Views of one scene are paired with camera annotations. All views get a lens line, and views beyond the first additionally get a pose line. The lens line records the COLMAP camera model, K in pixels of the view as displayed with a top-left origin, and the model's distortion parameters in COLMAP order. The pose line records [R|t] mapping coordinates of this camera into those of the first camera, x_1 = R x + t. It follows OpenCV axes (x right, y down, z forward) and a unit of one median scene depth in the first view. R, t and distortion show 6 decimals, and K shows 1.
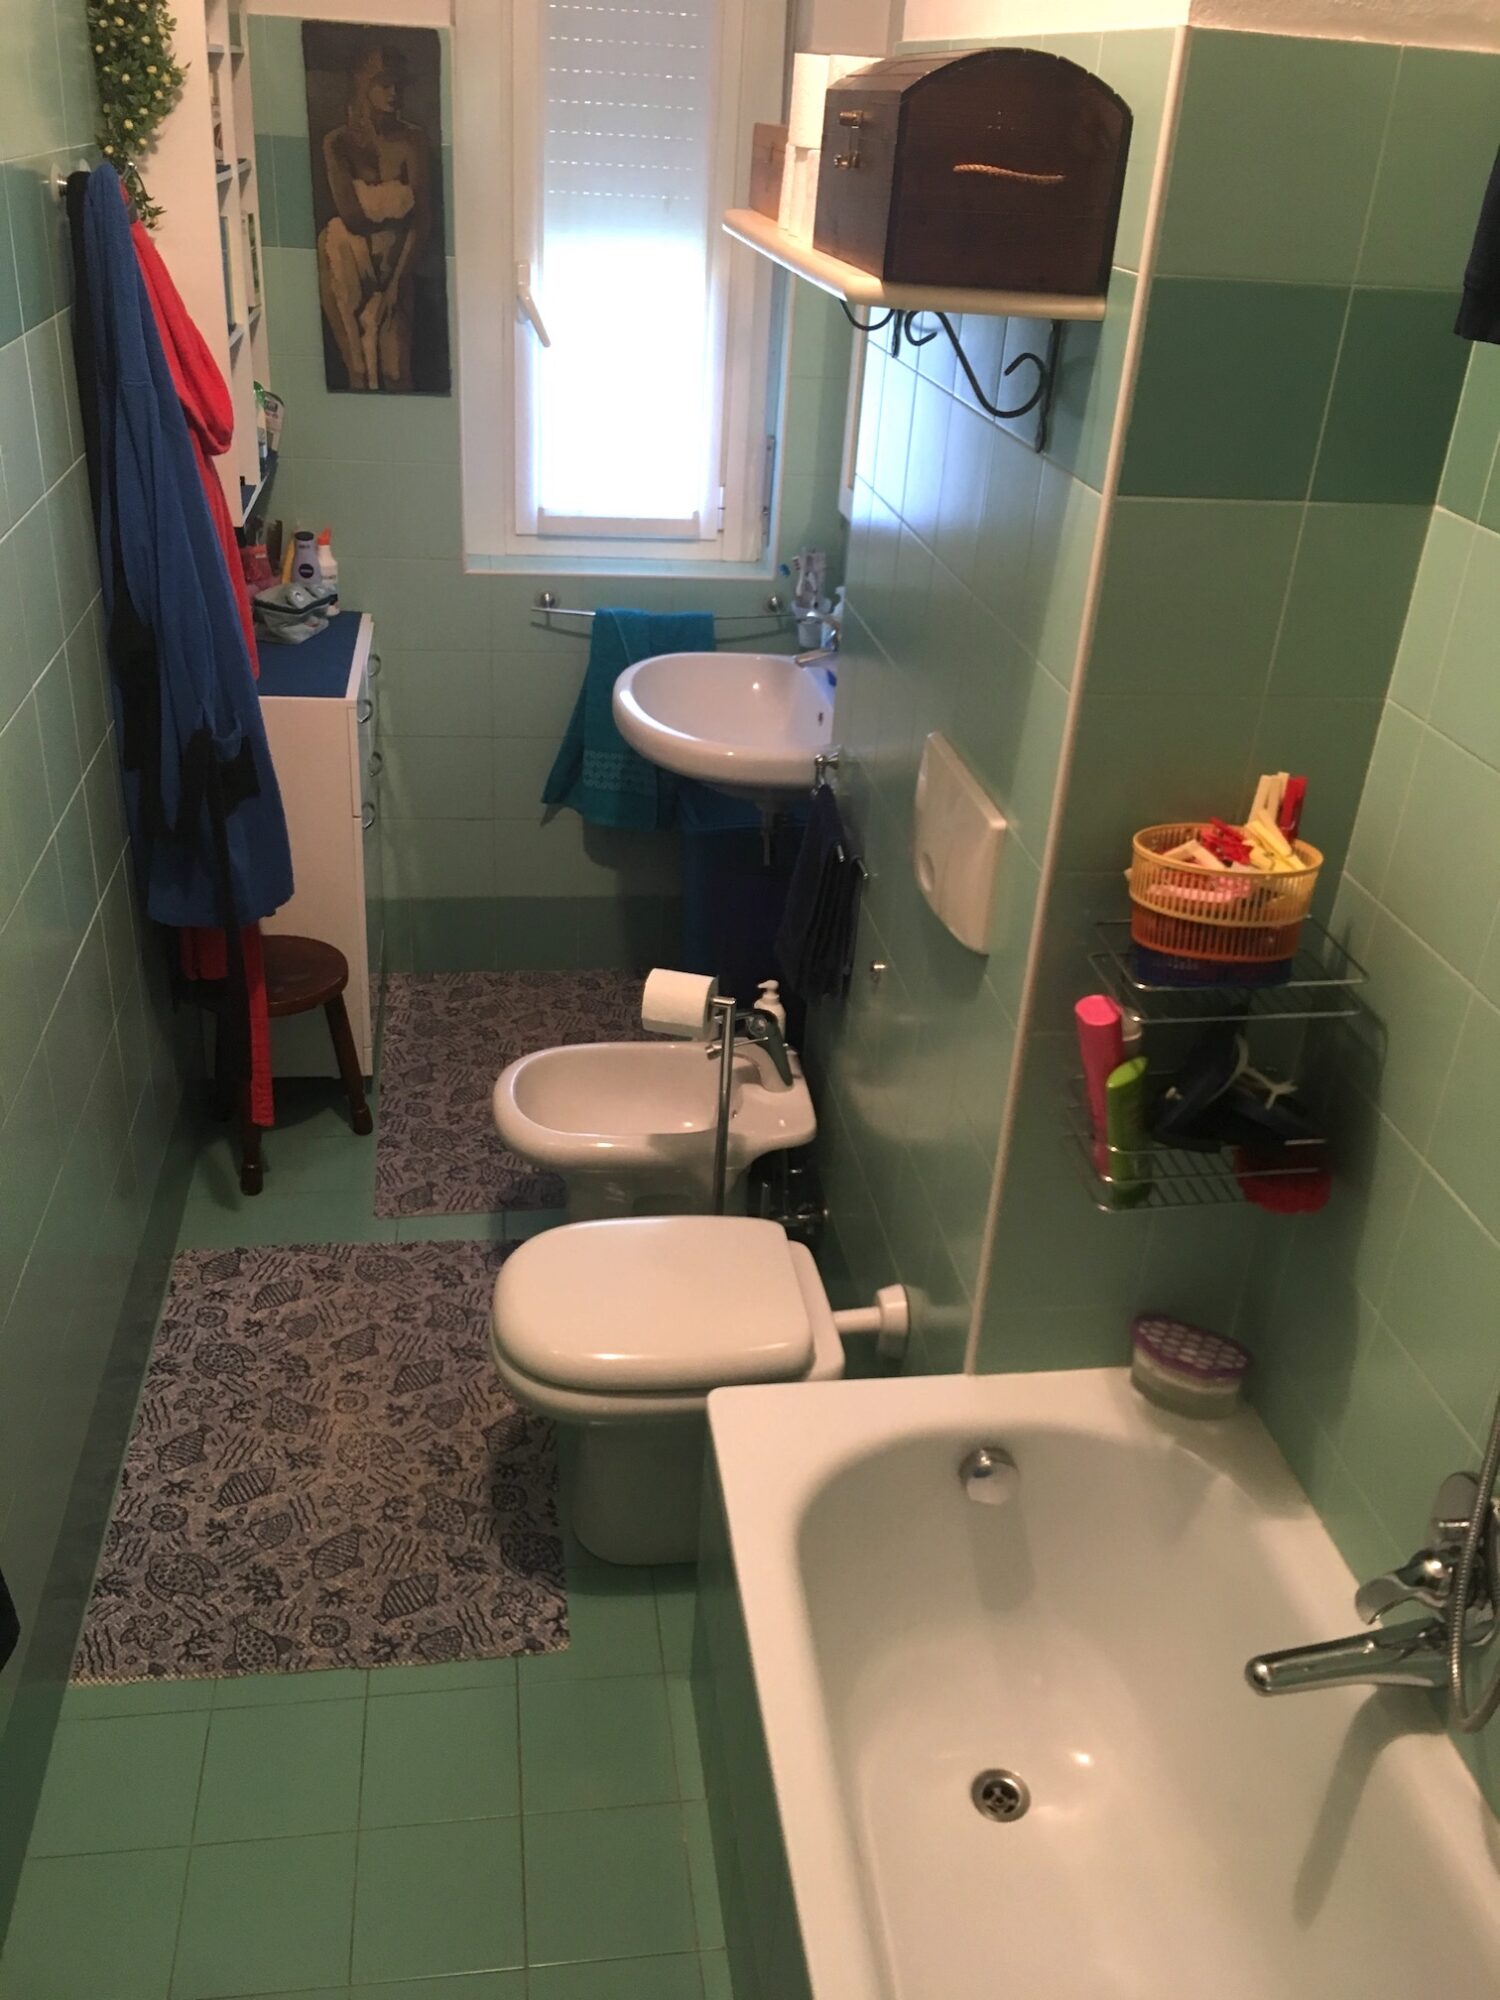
lens RADIAL K [[1706.6, 0, 755.5], [0, 1706.6, 1008.8], [0, 0, 1]] dist [0.081616, -0.119162]
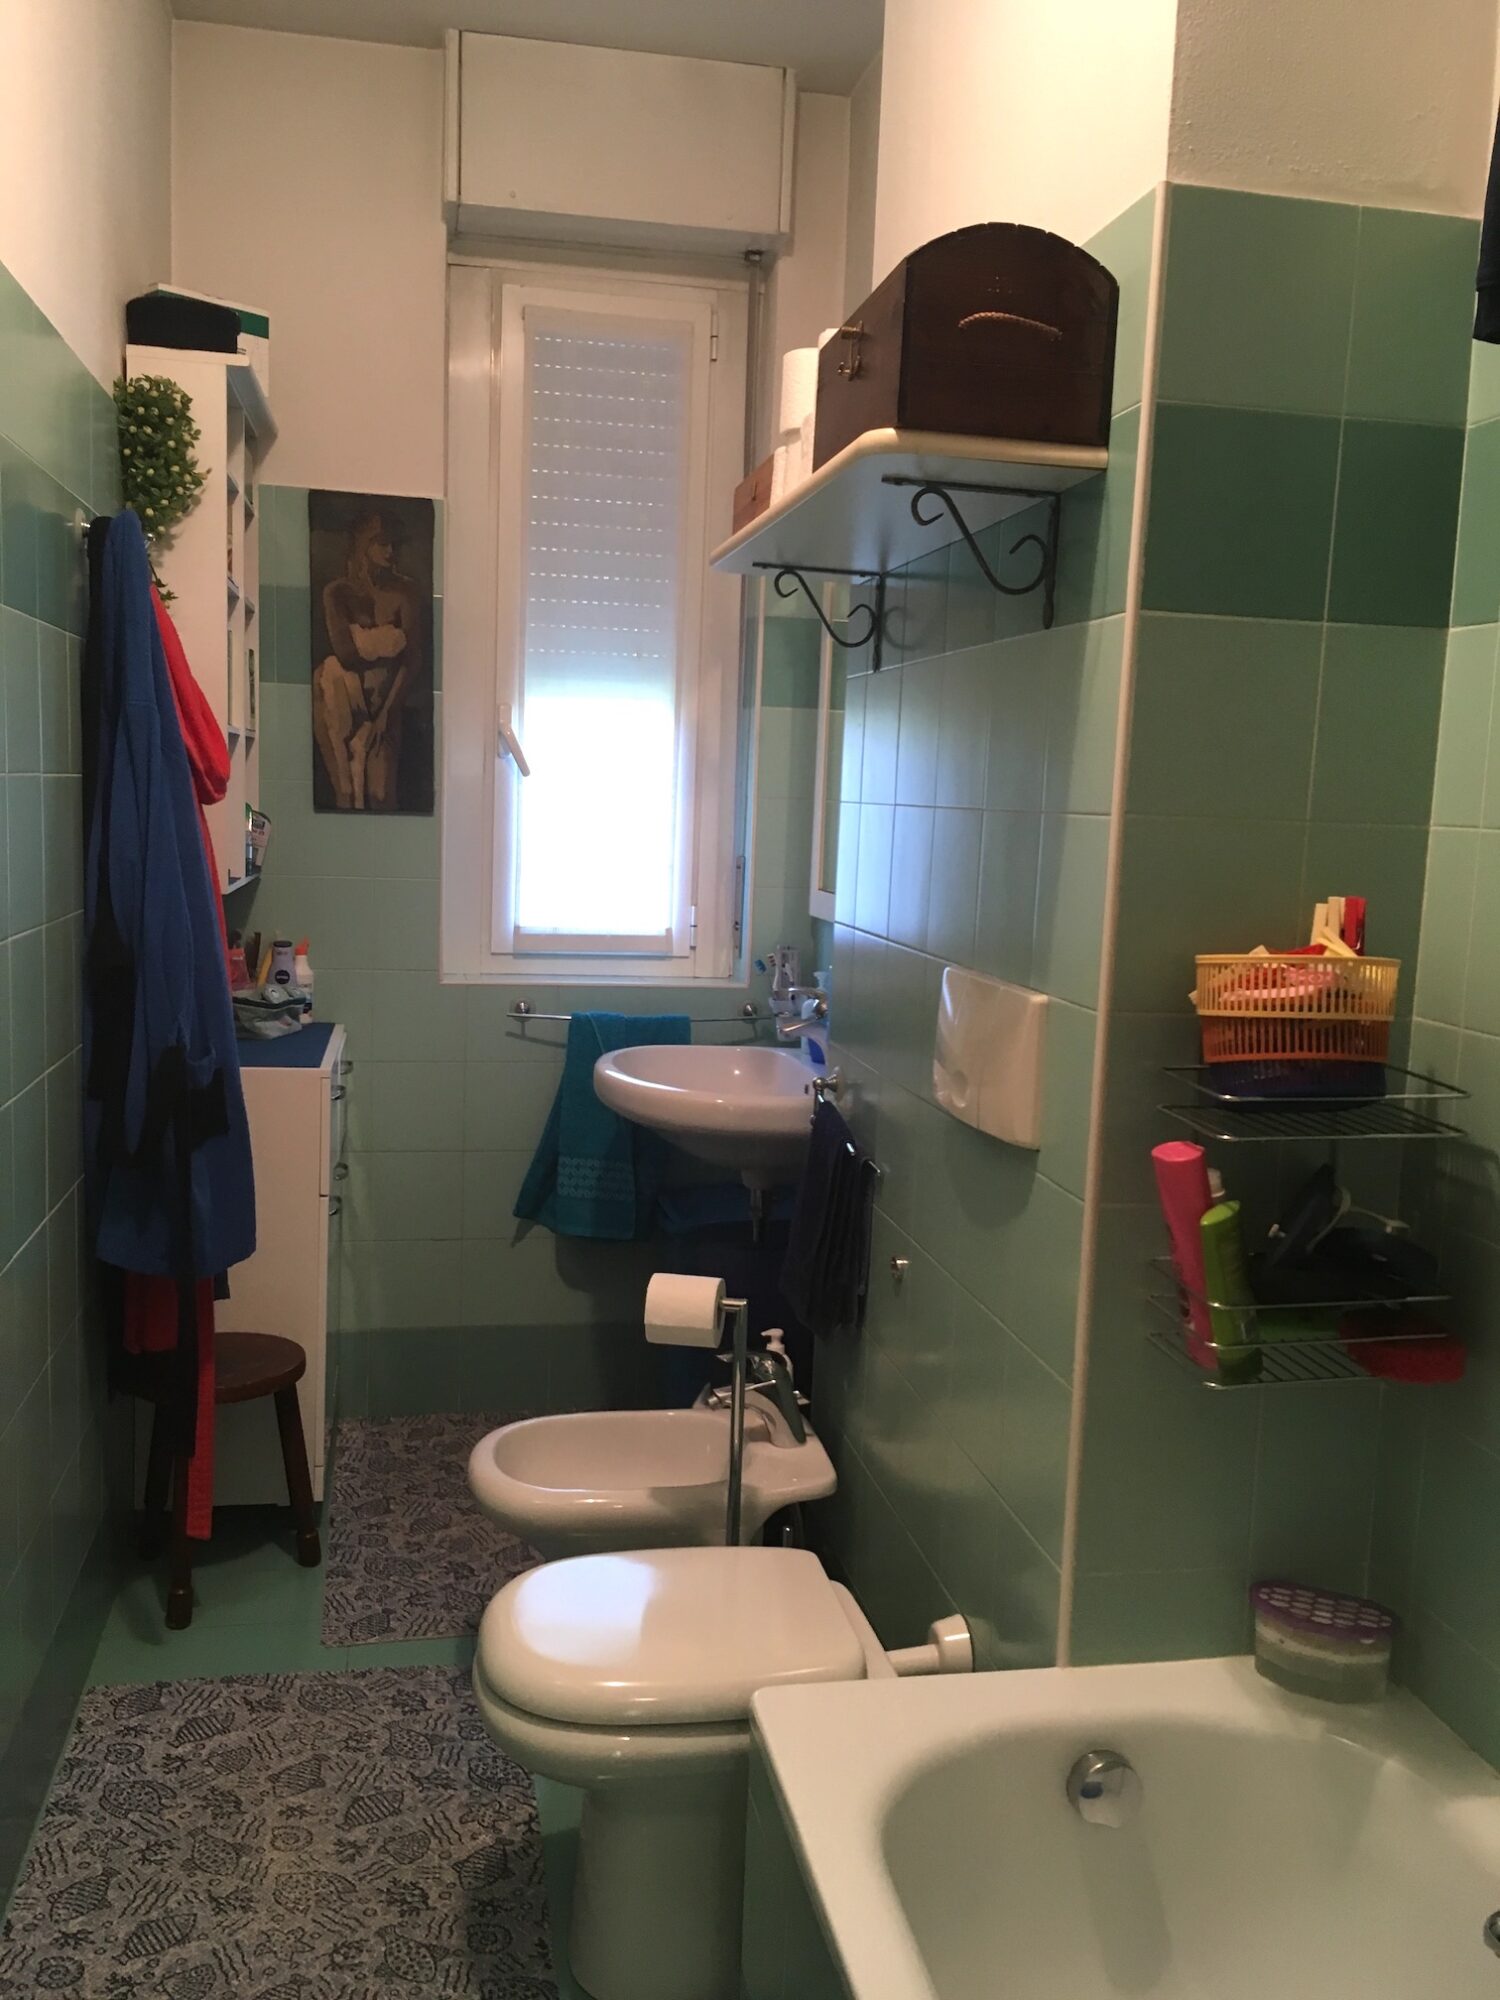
lens RADIAL K [[1706.6, 0, 757.4], [0, 1706.6, 999.5], [0, 0, 1]] dist [0.081616, -0.119162]
pose [[0.998629, -0.029655, 0.043132, -0.039118], [0.042933, 0.935439, -0.350871, 0.157160], [-0.029943, 0.352242, 0.935430, 0.088335]]
